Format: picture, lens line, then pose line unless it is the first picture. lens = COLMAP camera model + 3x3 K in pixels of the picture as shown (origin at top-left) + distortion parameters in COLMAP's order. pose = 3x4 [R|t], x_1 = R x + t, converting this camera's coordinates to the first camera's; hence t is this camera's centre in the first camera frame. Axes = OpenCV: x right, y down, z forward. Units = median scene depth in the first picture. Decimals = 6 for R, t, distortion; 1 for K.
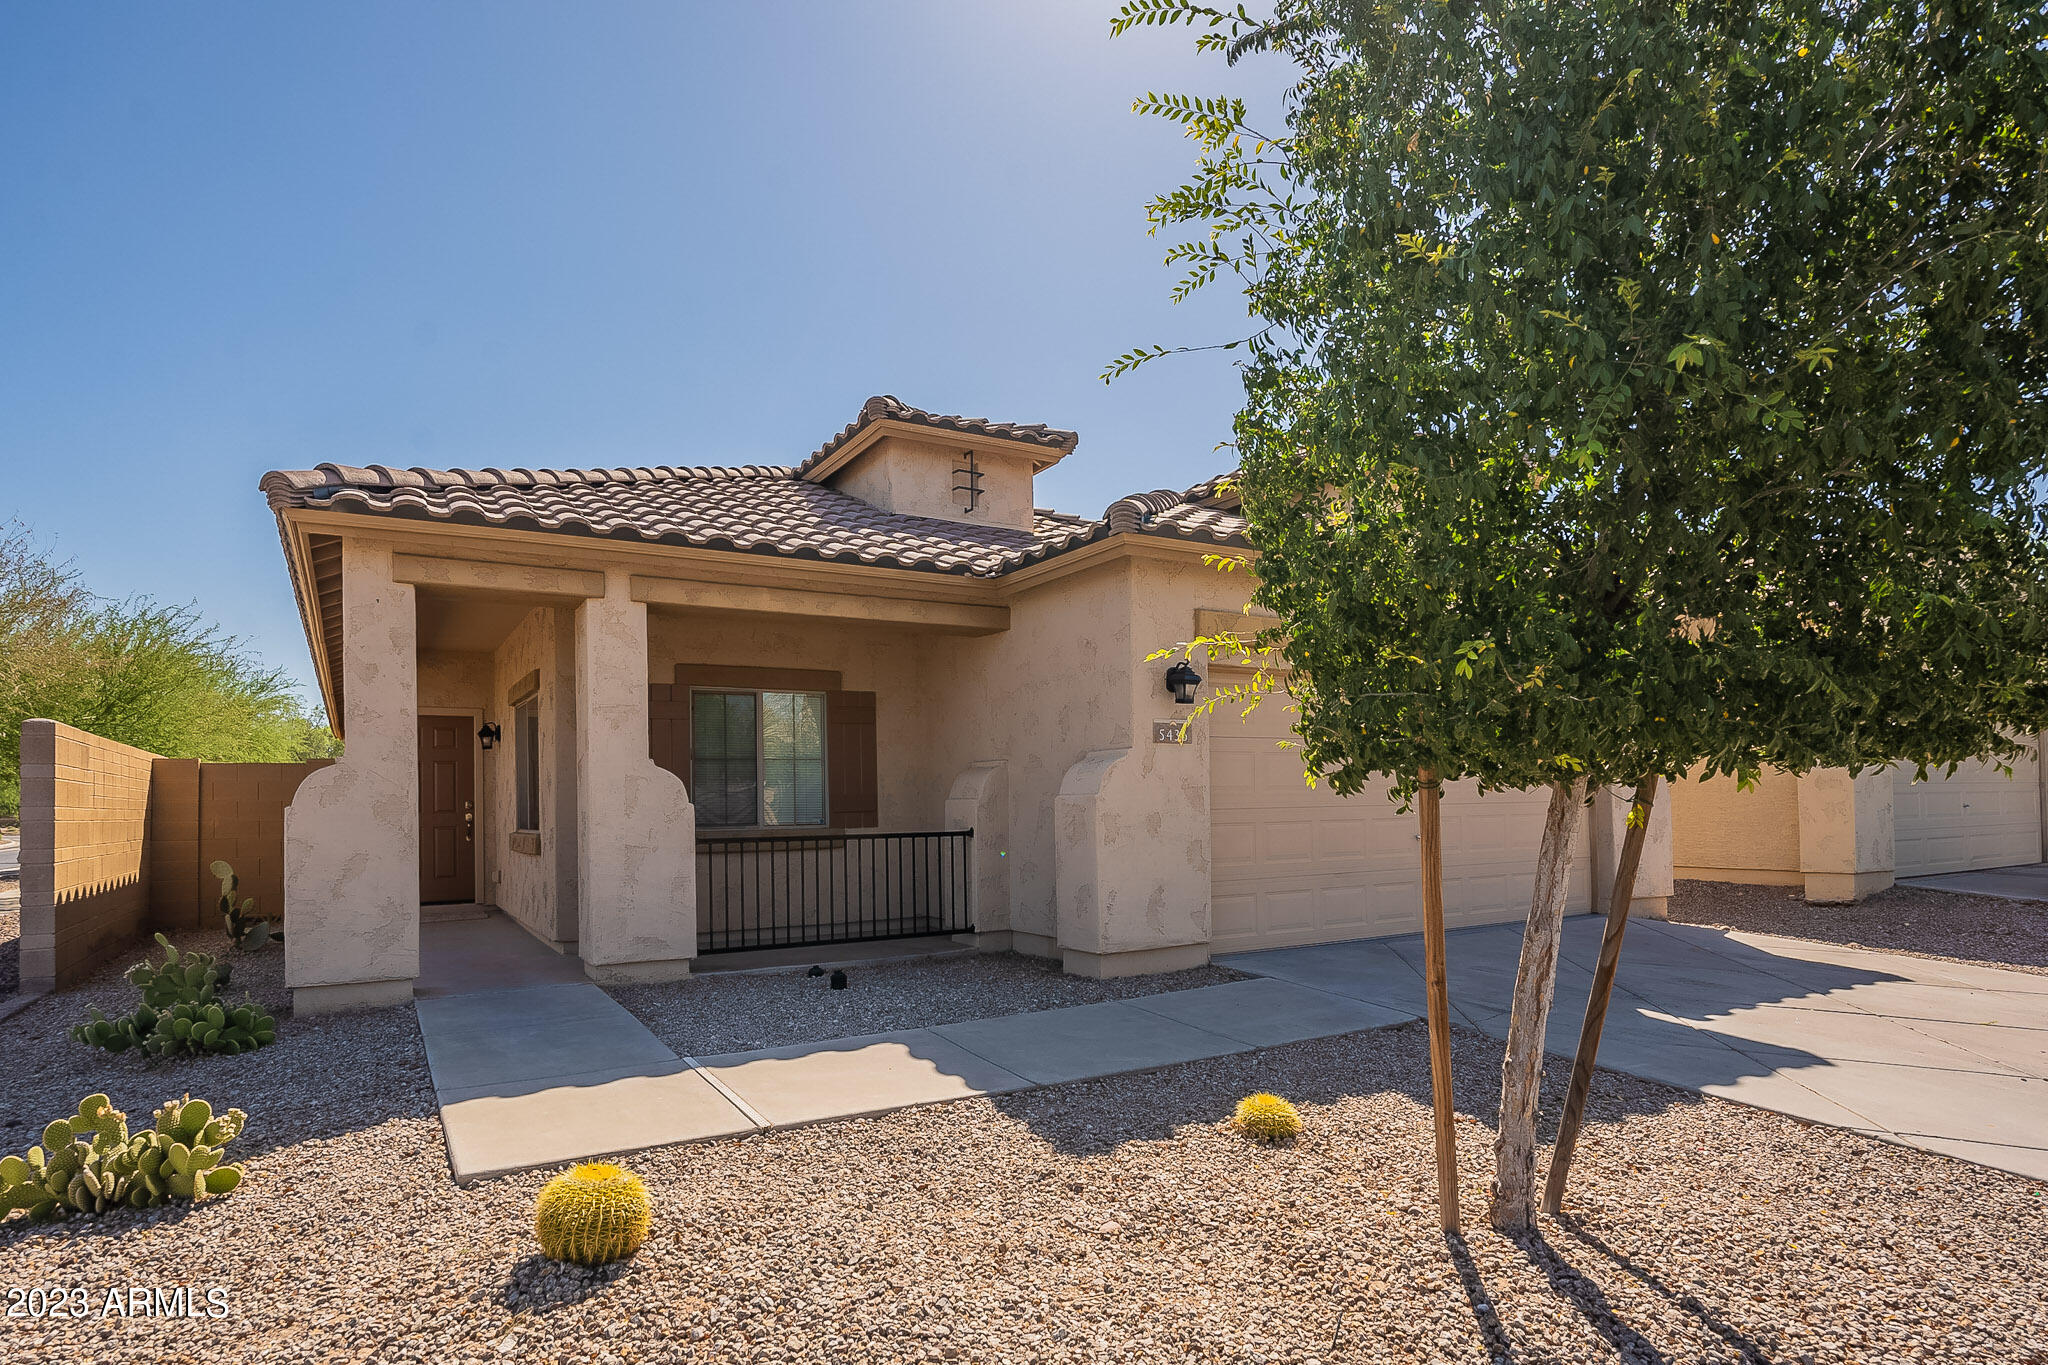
lens RADIAL K [[1057.3, 0, 1023.6], [0, 1057.3, 691.7], [0, 0, 1]] dist [-0.003198, -0.000089]
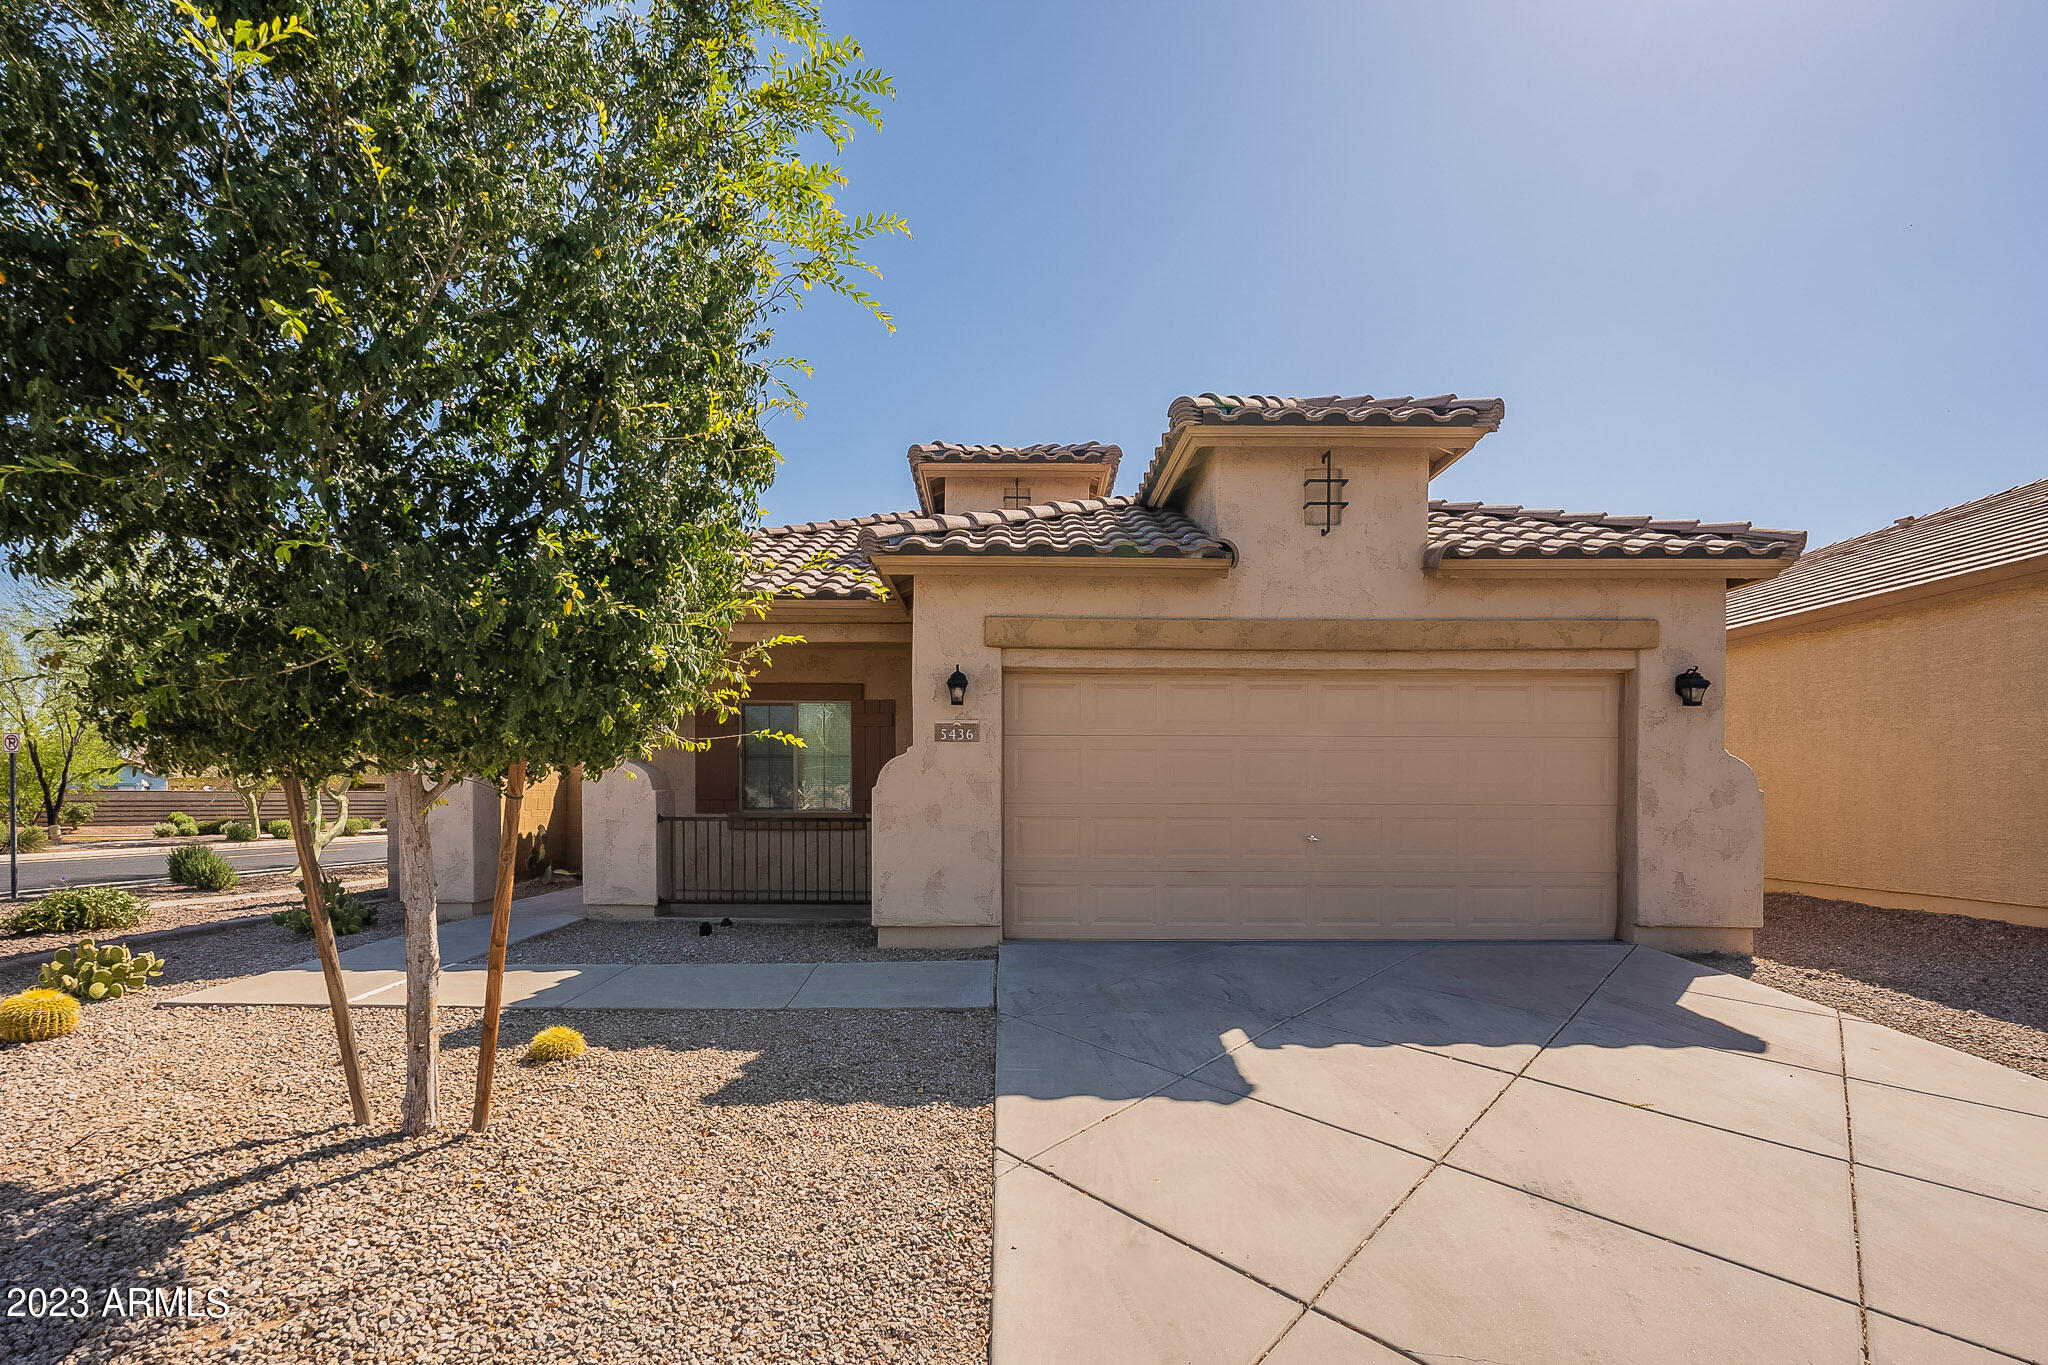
lens RADIAL K [[1021.4, 0, 1021.8], [0, 1021.4, 678.6], [0, 0, 1]] dist [-0.005100, -0.001016]
pose [[0.858067, -0.041895, -0.511827, 0.747592], [0.040129, 0.999089, -0.014502, 0.001521], [0.511968, -0.008095, 0.858966, 0.124670]]
